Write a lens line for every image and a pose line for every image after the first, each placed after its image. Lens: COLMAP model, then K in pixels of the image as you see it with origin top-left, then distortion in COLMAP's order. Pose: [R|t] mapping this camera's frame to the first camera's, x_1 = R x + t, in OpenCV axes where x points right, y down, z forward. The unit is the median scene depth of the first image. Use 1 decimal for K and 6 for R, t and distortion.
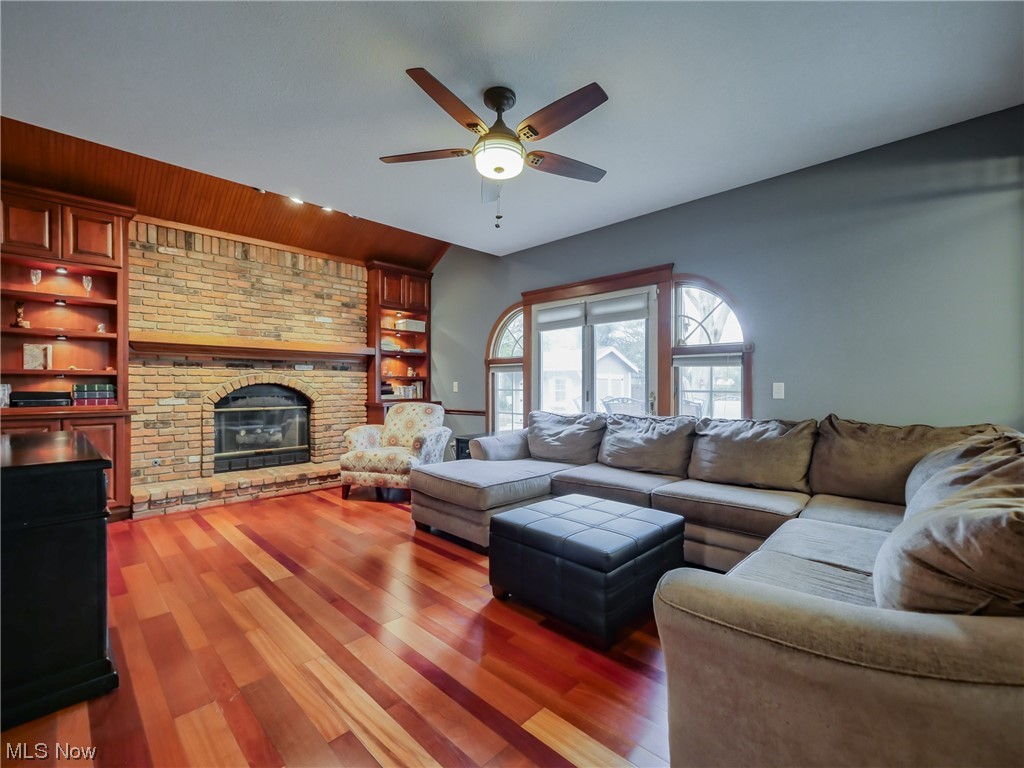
lens RADIAL K [[449.2, 0, 507.2], [0, 449.2, 380.6], [0, 0, 1]] dist [-0.003232, 0.000432]
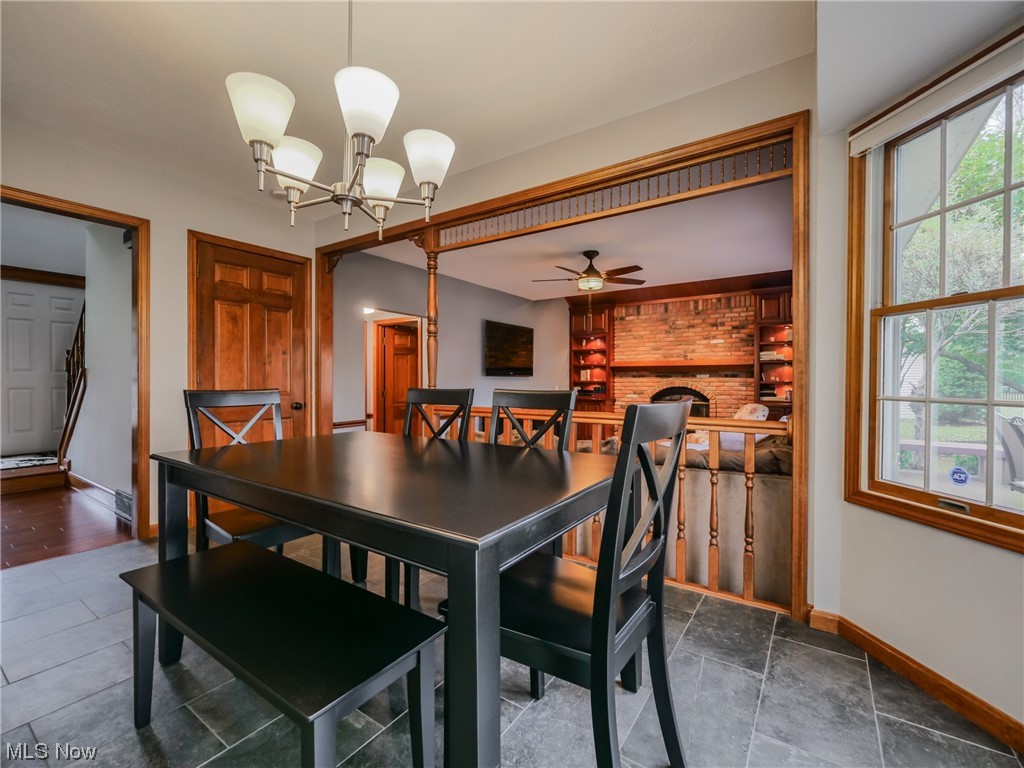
lens RADIAL K [[449.2, 0, 505.7], [0, 449.2, 385.9], [0, 0, 1]] dist [-0.003232, 0.000432]
pose [[0.164980, -0.000426, -0.986297, 0.948788], [-0.000327, 1.000000, -0.000486, 0.004145], [0.986297, 0.000403, 0.164980, 0.131291]]
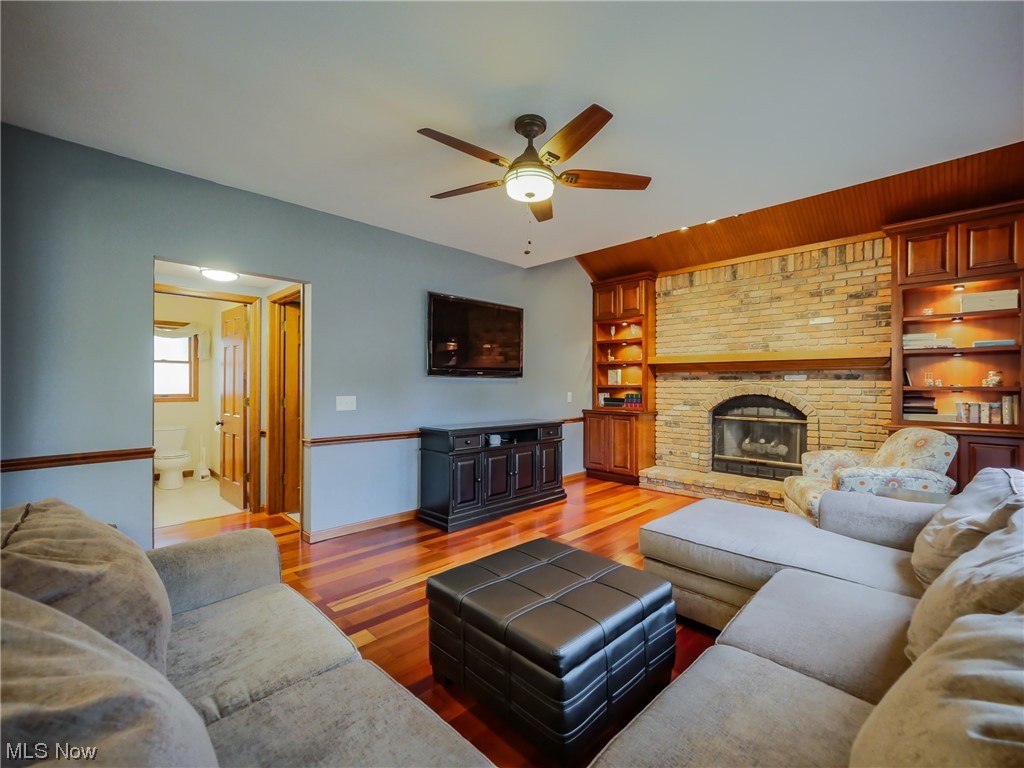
lens RADIAL K [[449.2, 0, 509.2], [0, 449.2, 387.1], [0, 0, 1]] dist [-0.003232, 0.000432]
pose [[-0.009475, -0.007555, -0.999927, 0.491511], [-0.004669, 0.999961, -0.007511, -0.000625], [0.999944, 0.004597, -0.009510, 0.459634]]
